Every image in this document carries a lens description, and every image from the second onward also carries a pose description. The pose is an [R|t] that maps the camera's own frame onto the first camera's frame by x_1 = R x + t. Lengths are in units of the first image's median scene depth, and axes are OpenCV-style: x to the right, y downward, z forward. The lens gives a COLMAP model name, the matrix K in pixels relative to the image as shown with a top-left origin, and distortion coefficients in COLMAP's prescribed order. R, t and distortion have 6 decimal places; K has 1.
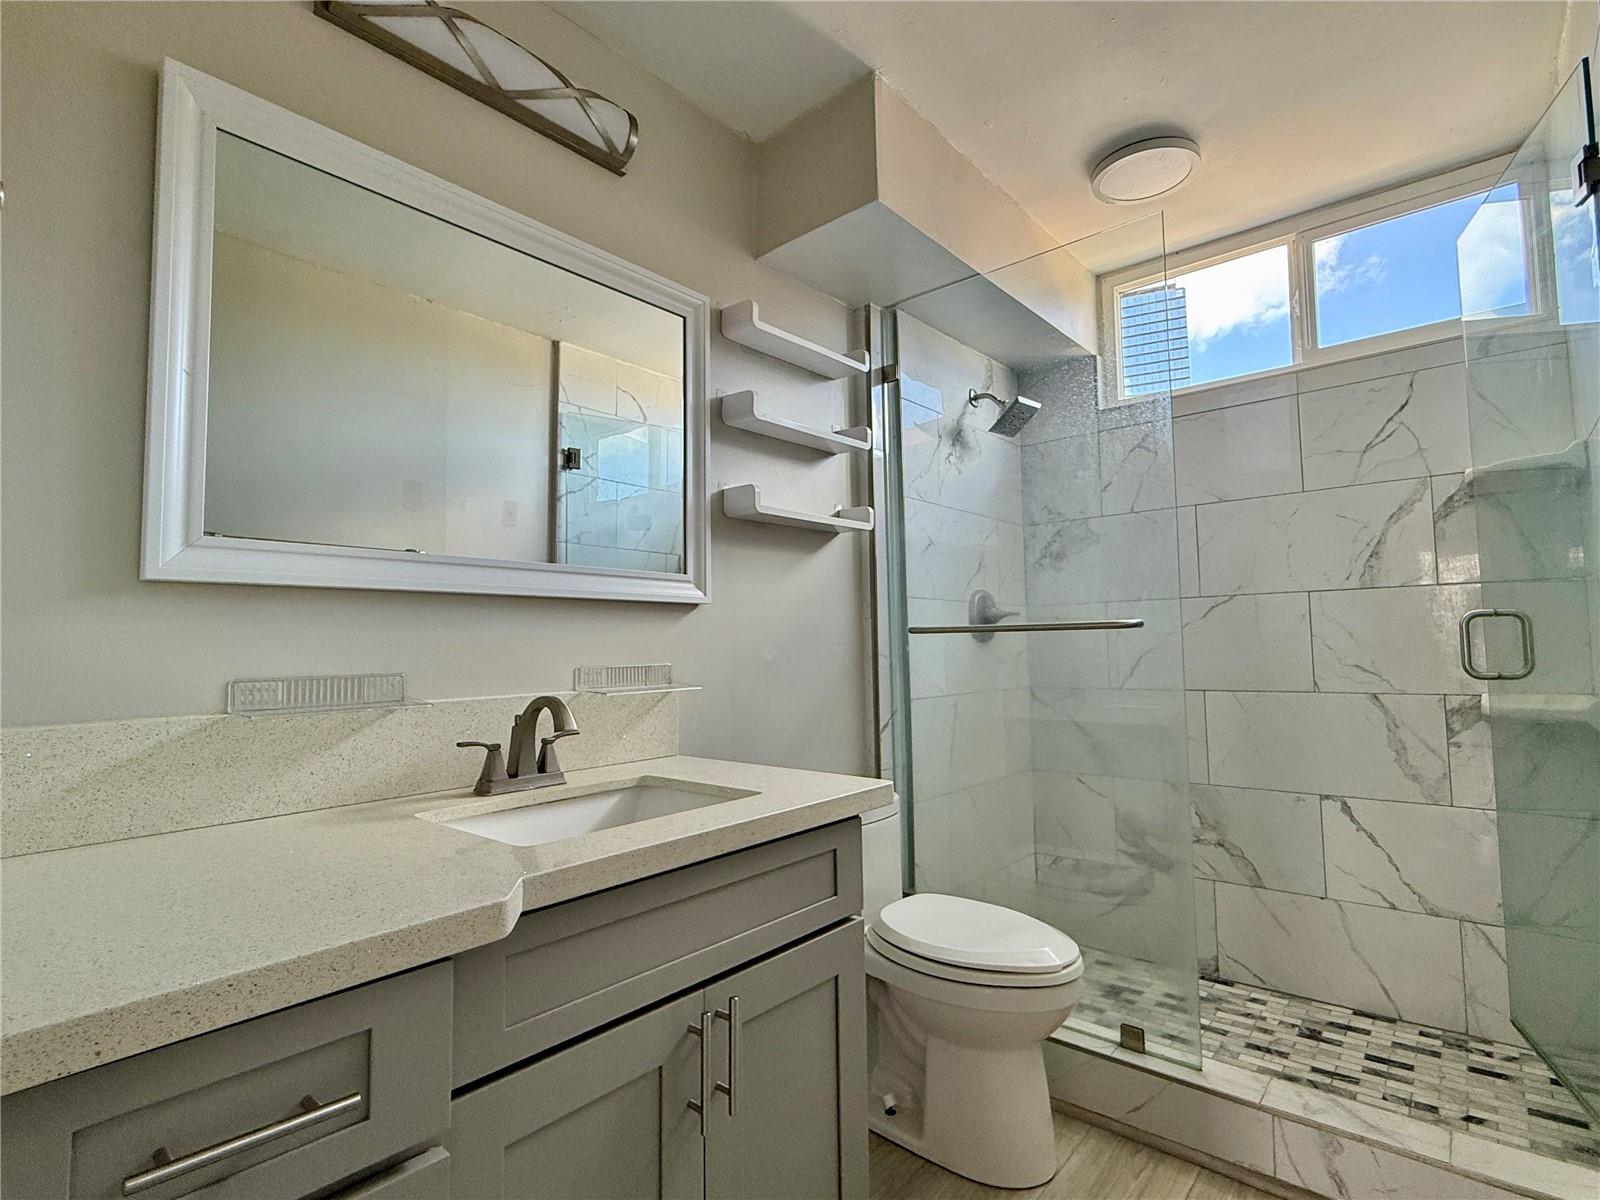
lens RADIAL K [[793.2, 0, 800.5], [0, 793.2, 597.9], [0, 0, 1]] dist [-0.000389, 0.001157]
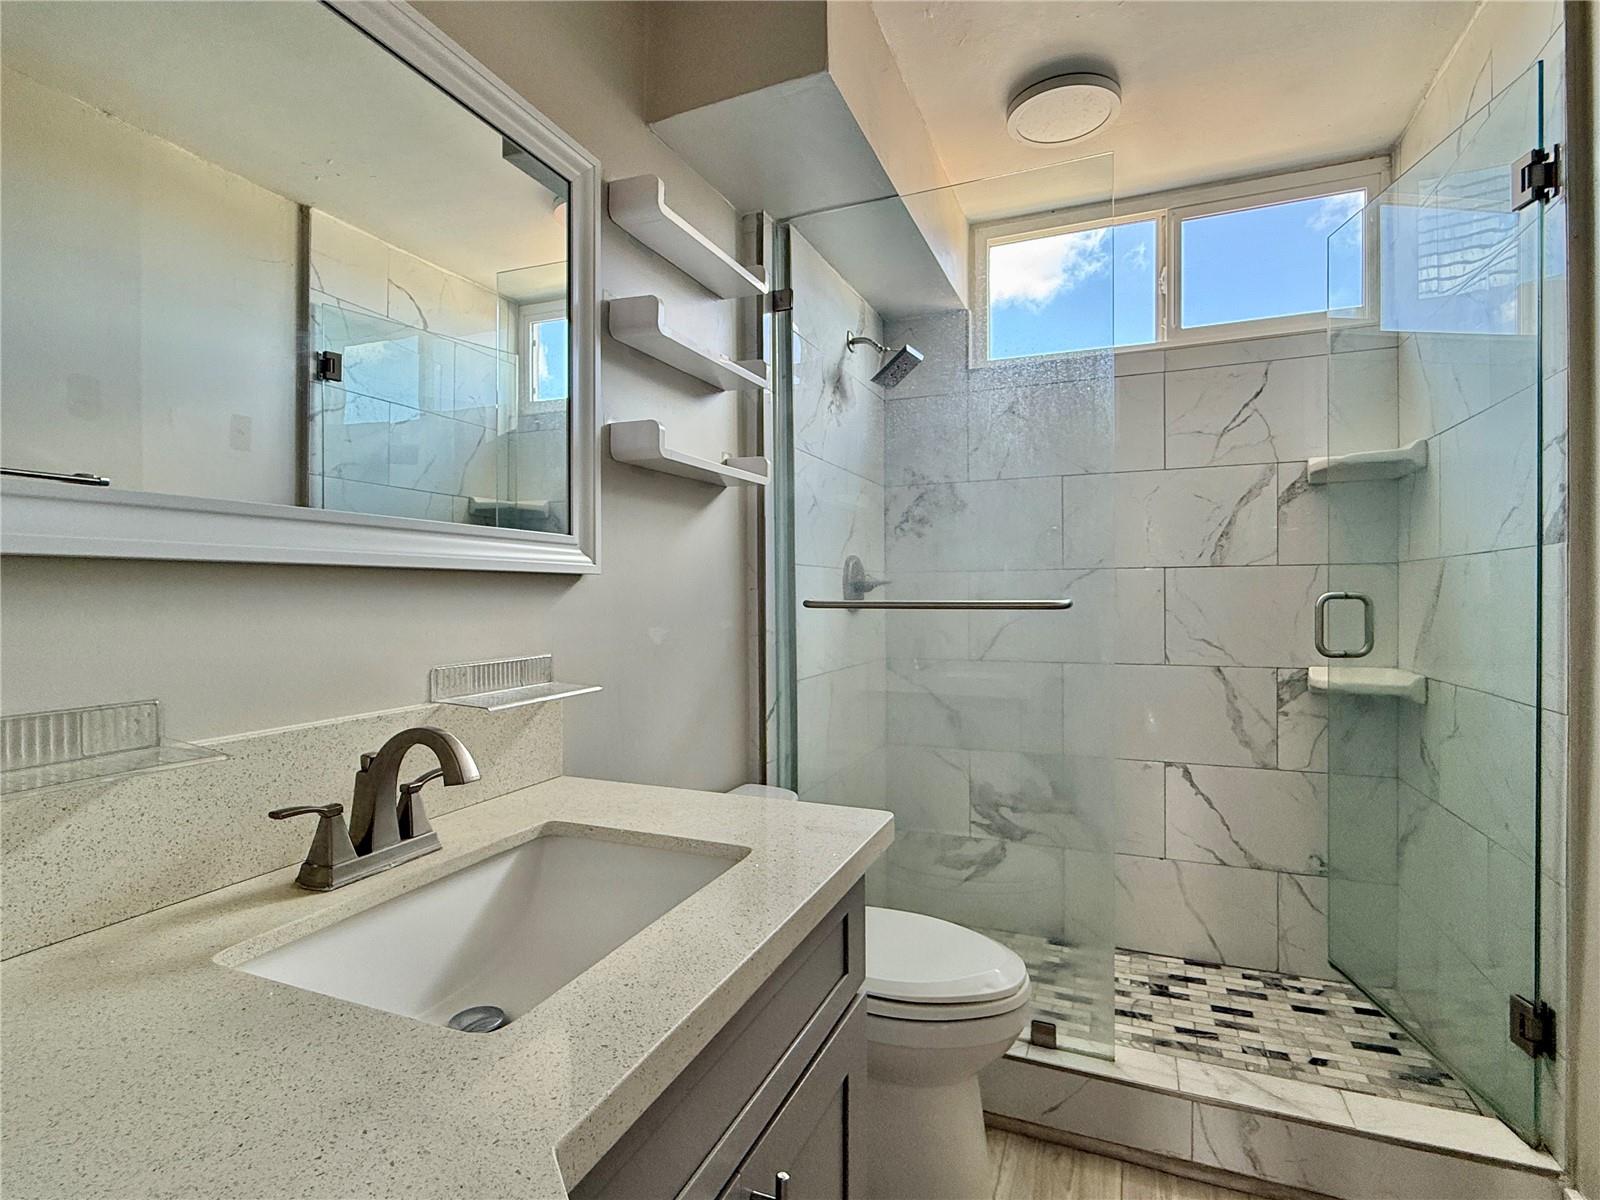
lens RADIAL K [[793.2, 0, 799.5], [0, 793.2, 597.7], [0, 0, 1]] dist [-0.000389, 0.001157]
pose [[0.951849, 0.010349, 0.306393, -0.136828], [-0.030329, 0.997706, 0.060520, -0.018709], [-0.305064, -0.066899, 0.949979, 0.178685]]
